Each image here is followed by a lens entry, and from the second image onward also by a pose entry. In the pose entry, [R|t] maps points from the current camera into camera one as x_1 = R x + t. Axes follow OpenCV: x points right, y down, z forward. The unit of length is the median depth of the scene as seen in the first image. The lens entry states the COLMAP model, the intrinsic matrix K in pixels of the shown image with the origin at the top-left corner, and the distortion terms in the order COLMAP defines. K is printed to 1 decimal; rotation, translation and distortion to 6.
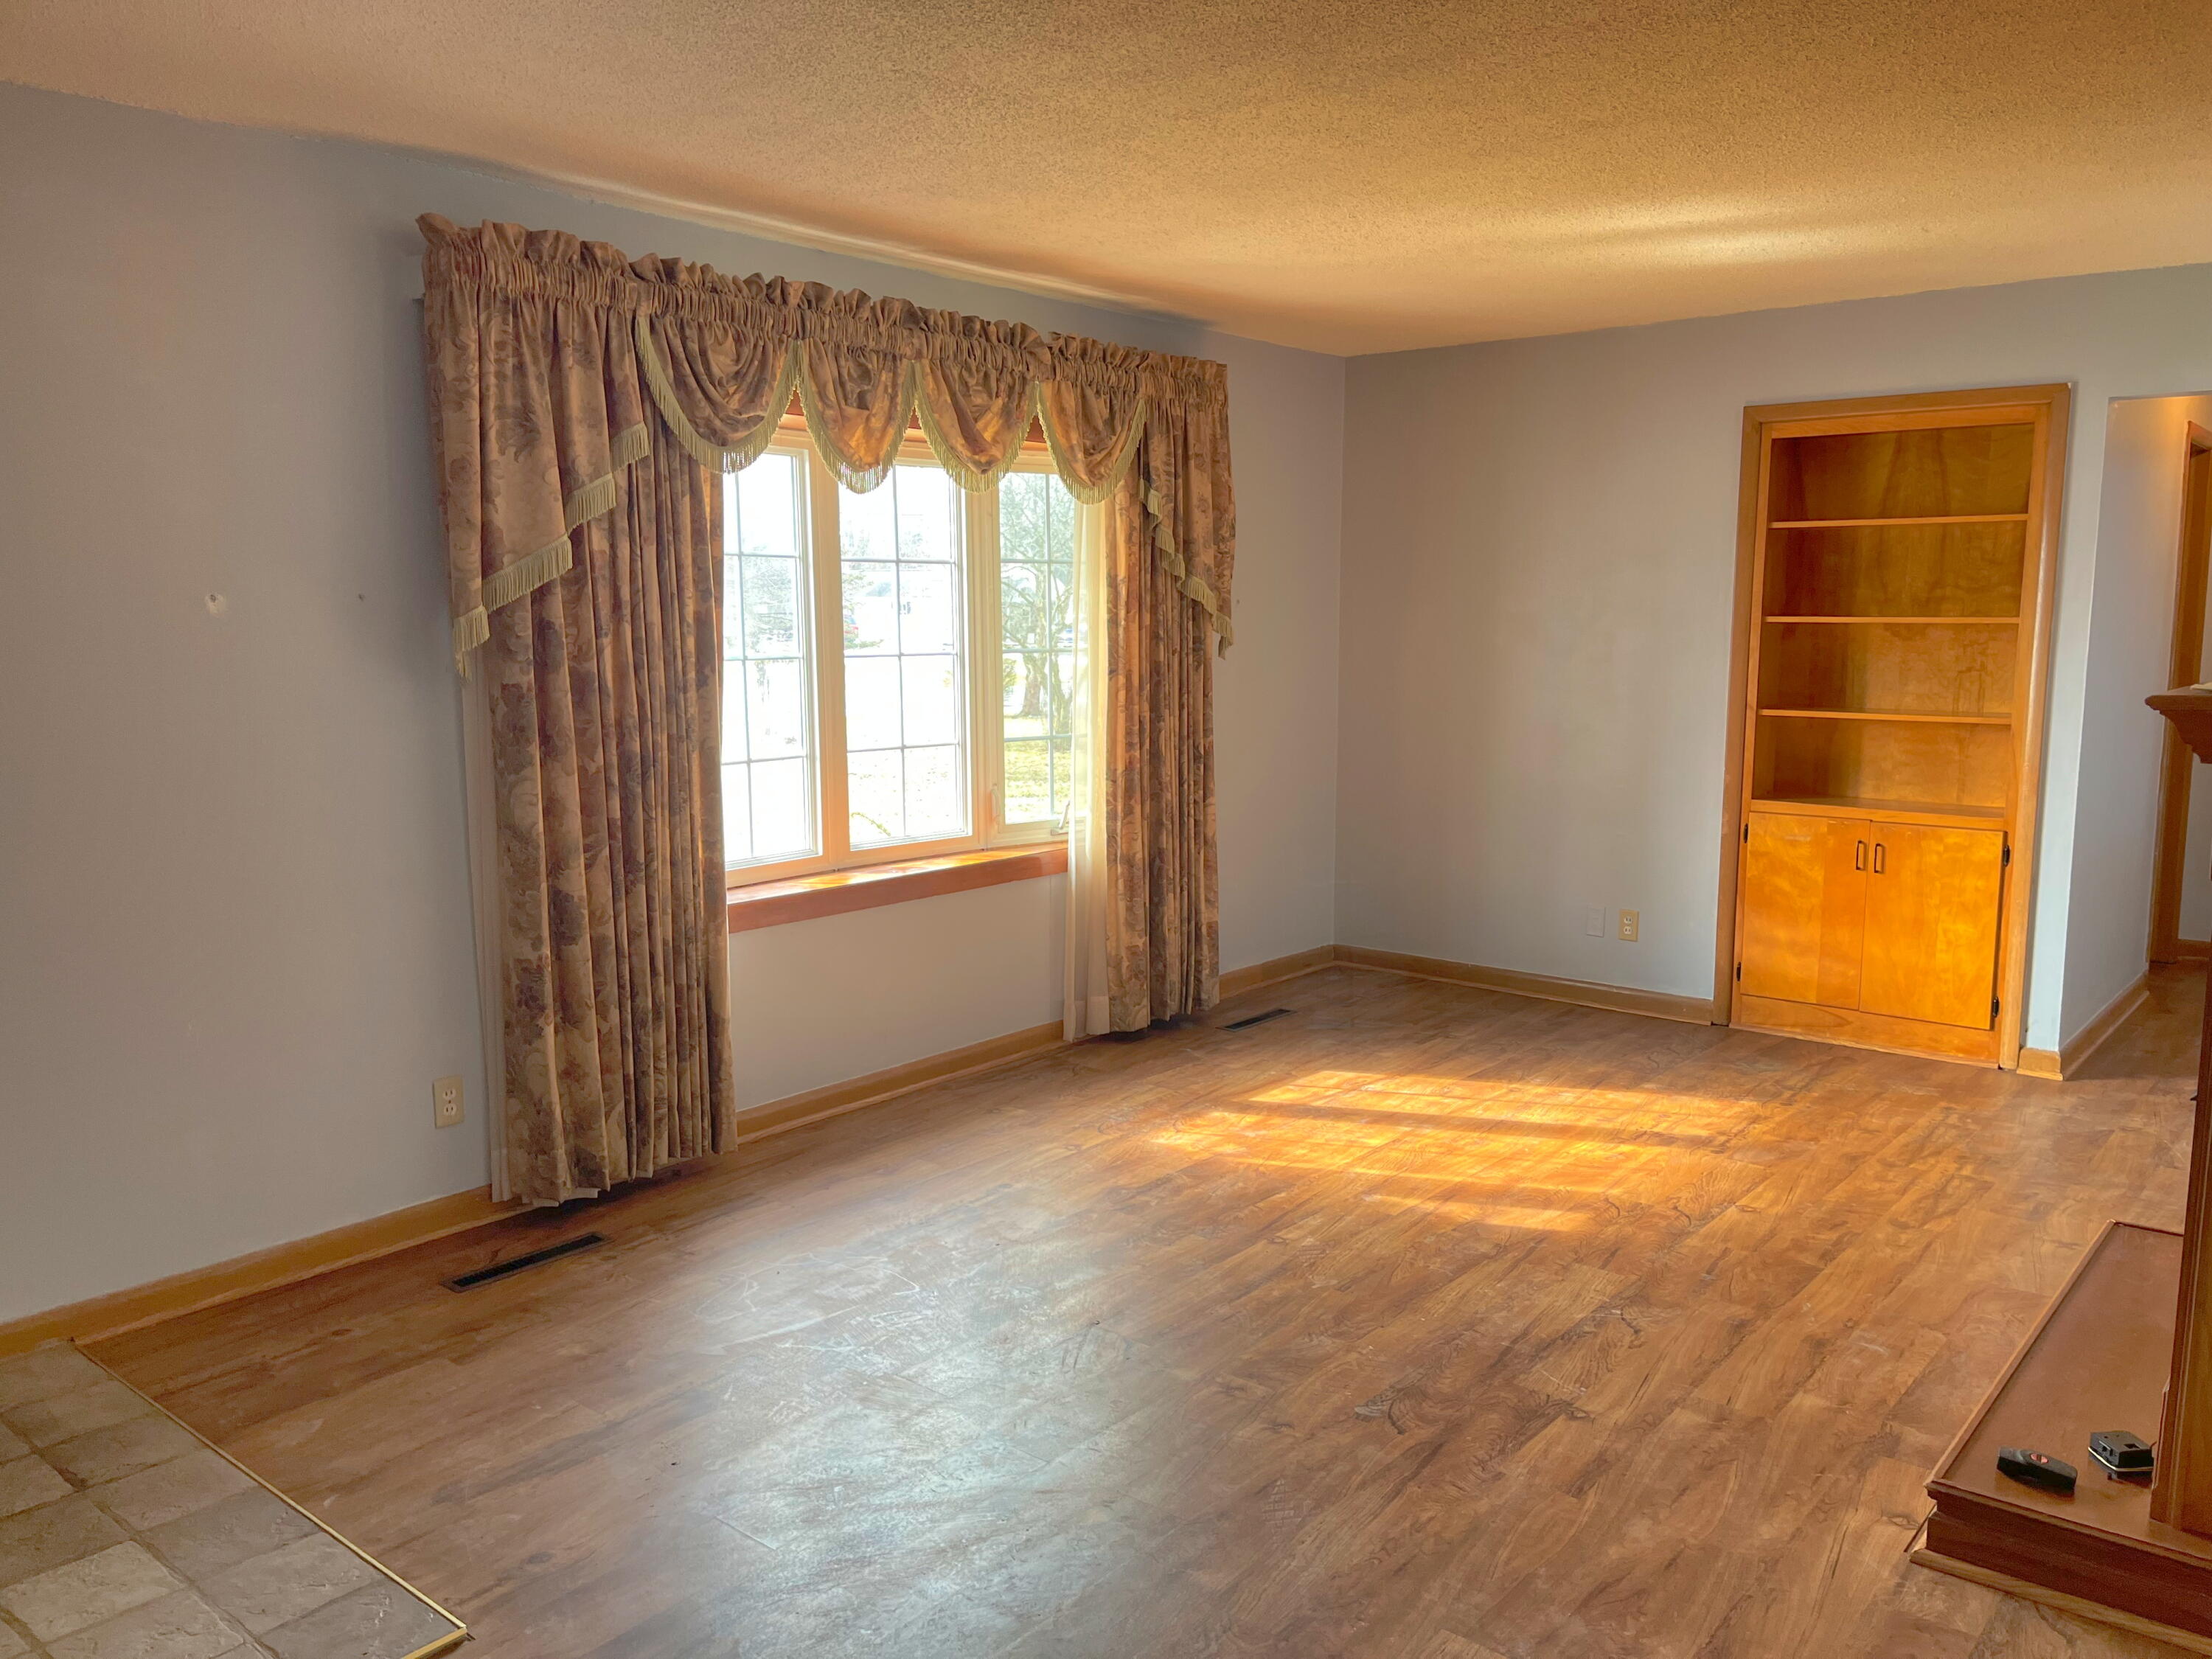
lens RADIAL K [[1668.7, 0, 1106.3], [0, 1668.7, 836.4], [0, 0, 1]] dist [0.005647, 0.001334]
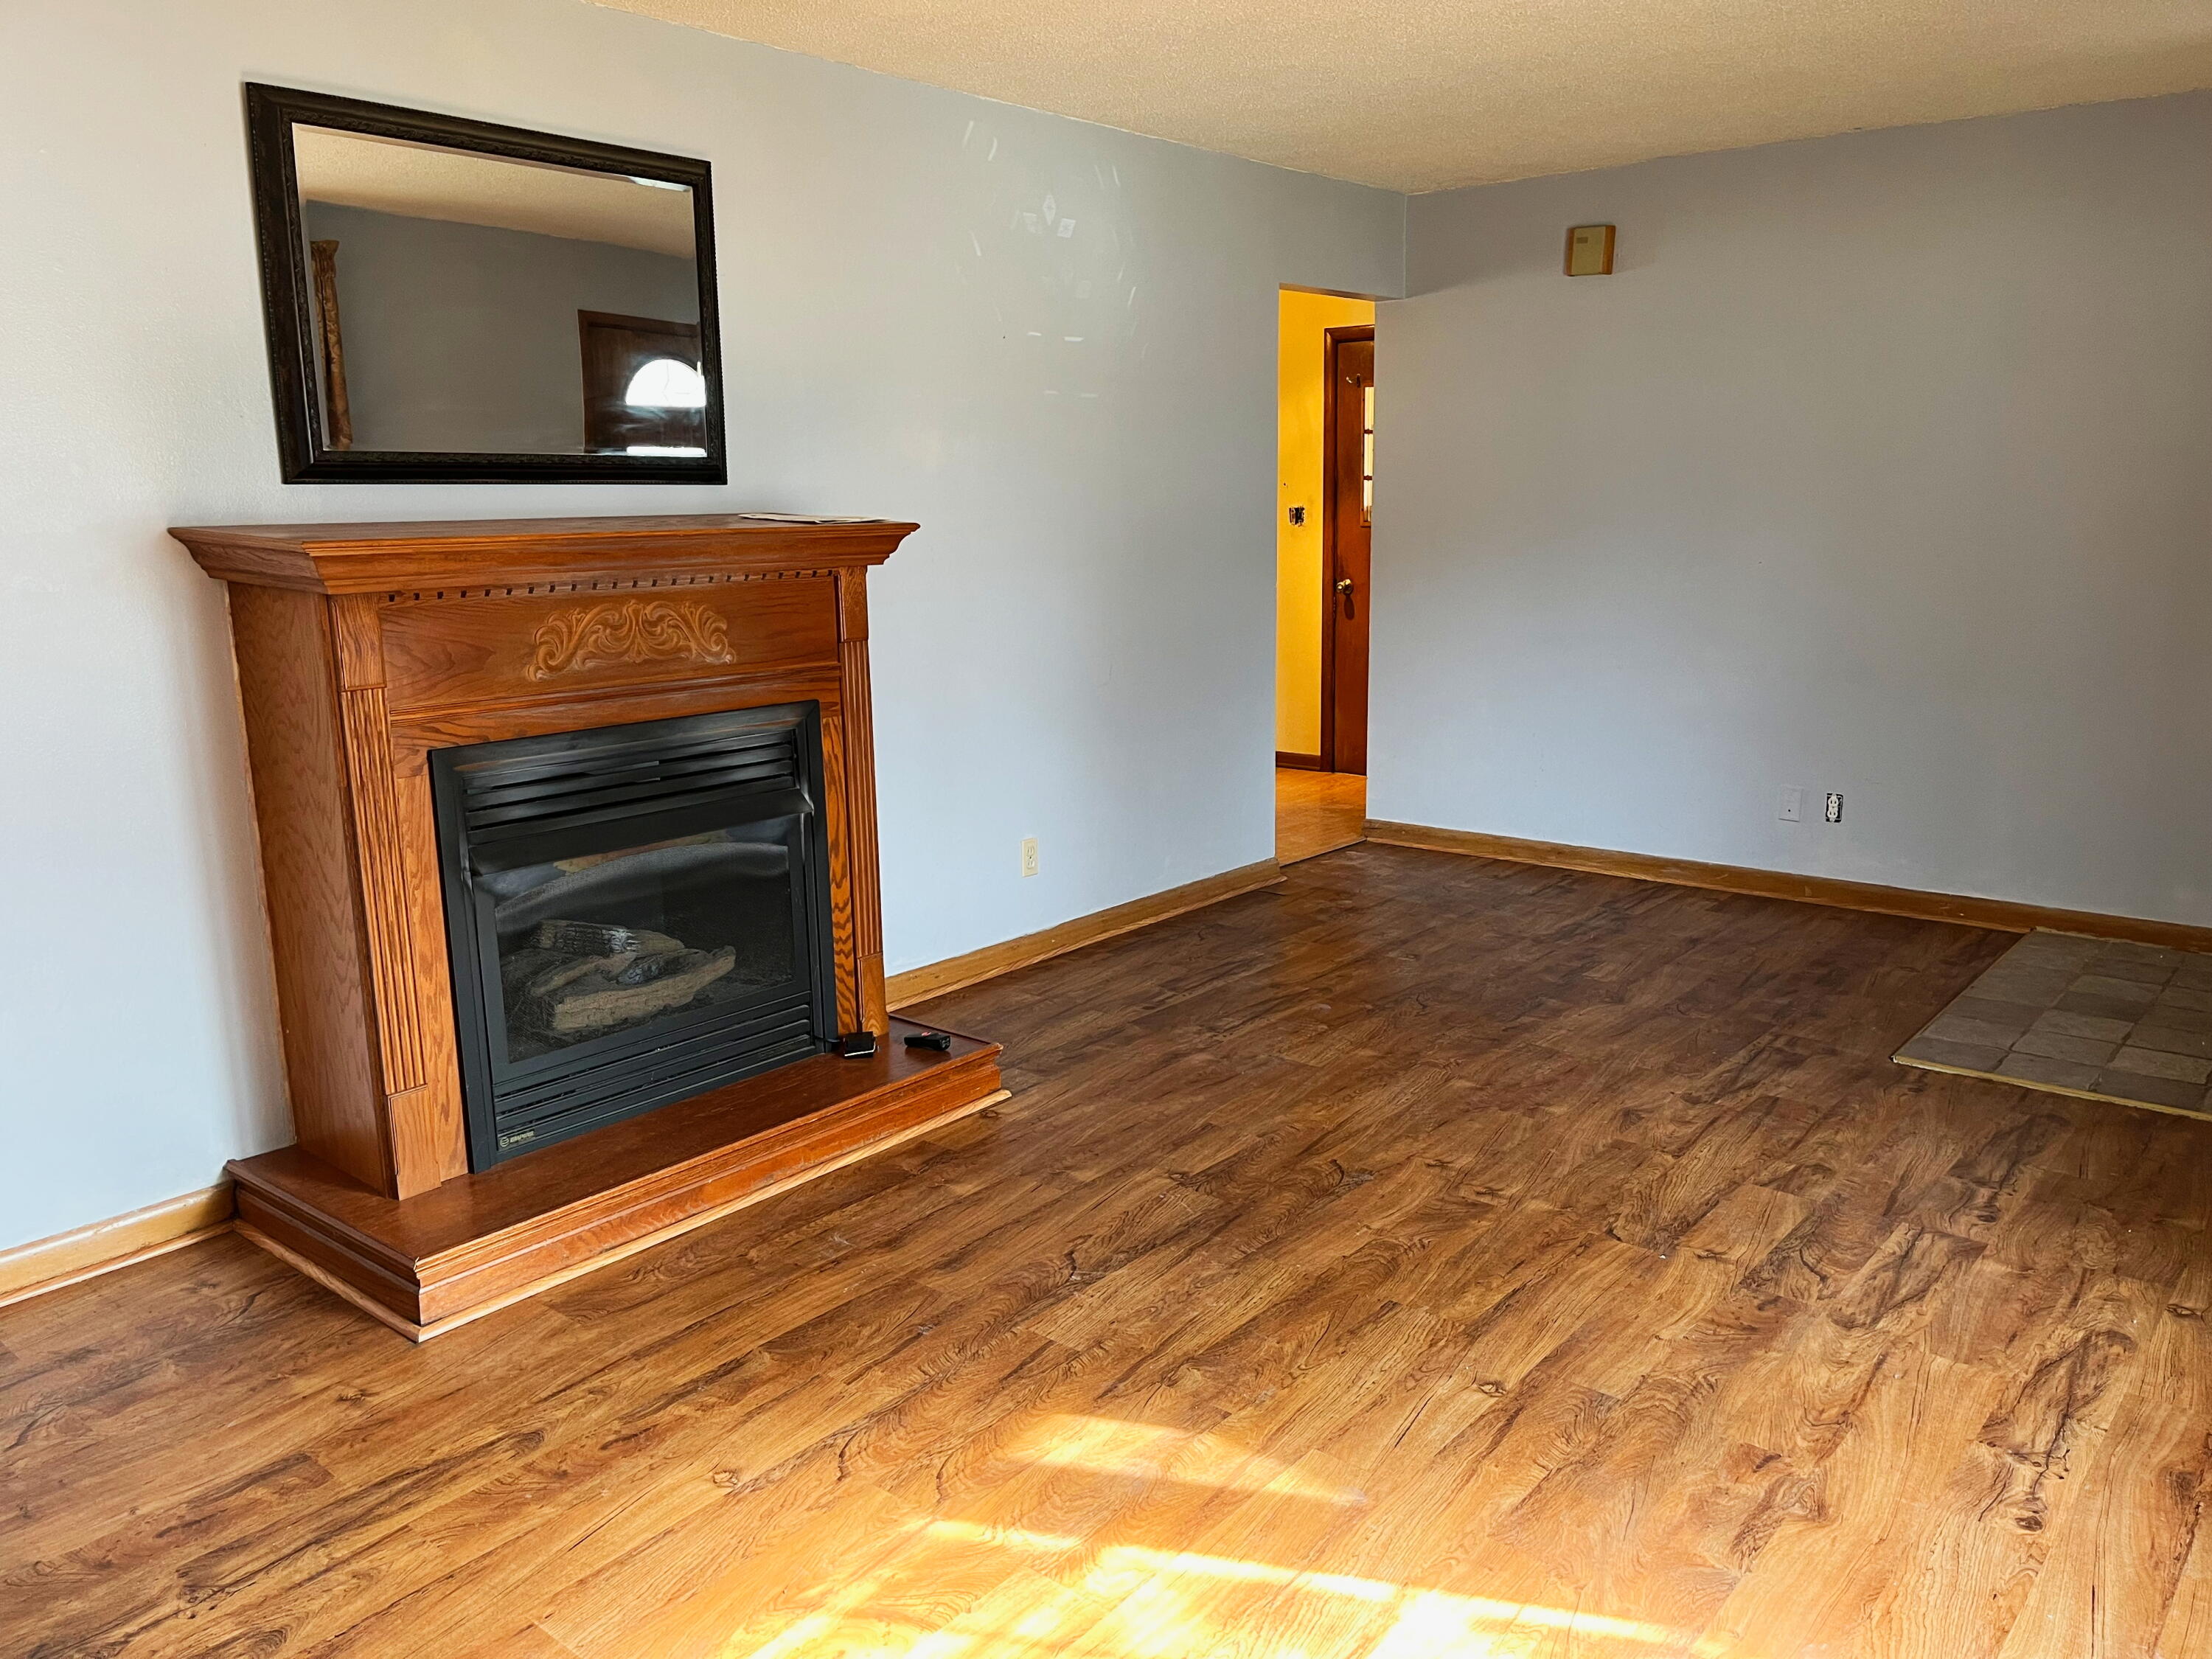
lens RADIAL K [[1668.7, 0, 1104.8], [0, 1668.7, 829.4], [0, 0, 1]] dist [0.005647, 0.001334]
pose [[-0.999780, 0.020345, 0.005126, 0.280353], [0.020893, 0.943240, 0.331455, -0.224715], [0.001909, 0.331489, -0.943457, 1.742328]]
